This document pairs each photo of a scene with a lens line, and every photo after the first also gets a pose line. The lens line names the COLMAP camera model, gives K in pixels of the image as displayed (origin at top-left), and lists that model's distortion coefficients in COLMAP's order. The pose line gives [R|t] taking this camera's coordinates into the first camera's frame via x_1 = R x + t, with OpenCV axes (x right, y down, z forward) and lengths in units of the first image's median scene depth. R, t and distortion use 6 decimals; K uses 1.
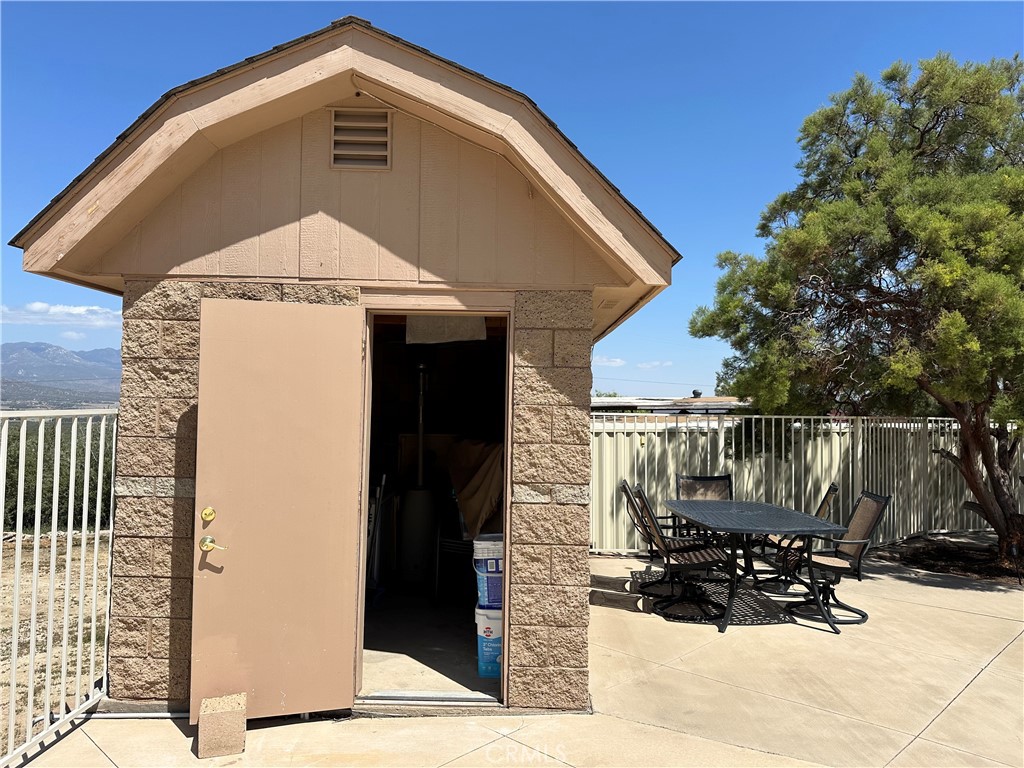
lens RADIAL K [[716.8, 0, 512.0], [0, 716.8, 384.0], [0, 0, 1]] dist [0.078604, -0.117907]
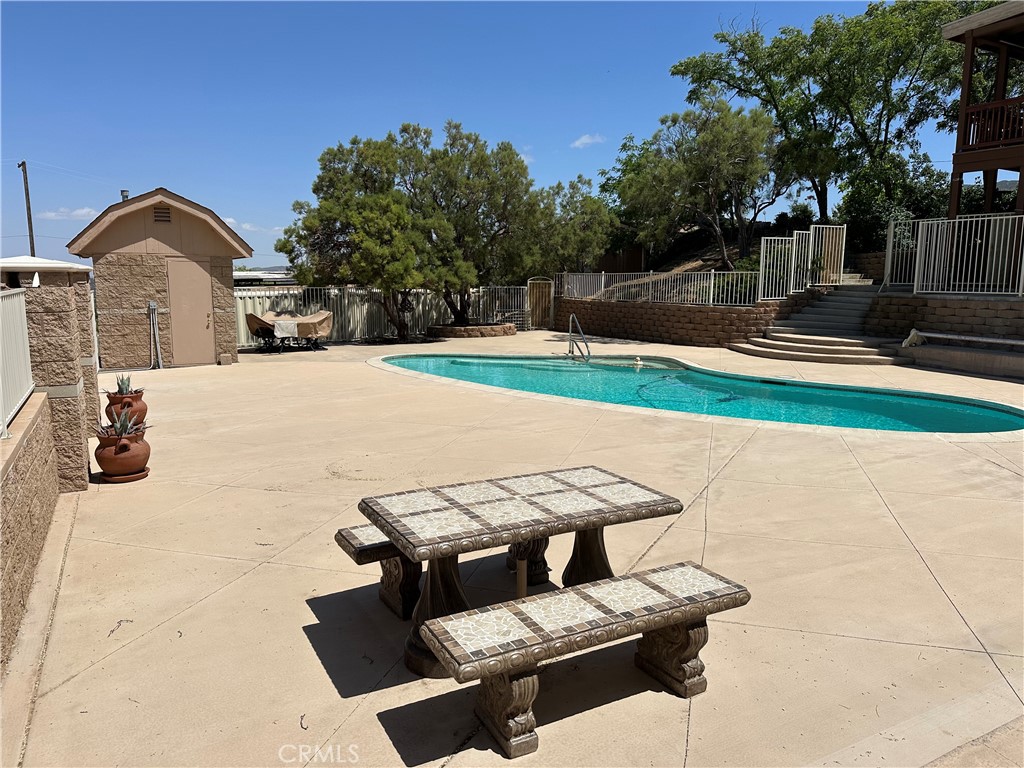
lens RADIAL K [[716.8, 0, 512.0], [0, 716.8, 384.0], [0, 0, 1]] dist [0.078604, -0.117907]
pose [[0.881128, -0.086612, 0.464878, -0.433195], [0.001682, 0.983651, 0.180077, -0.155650], [-0.472874, -0.157889, 0.866869, -3.212168]]
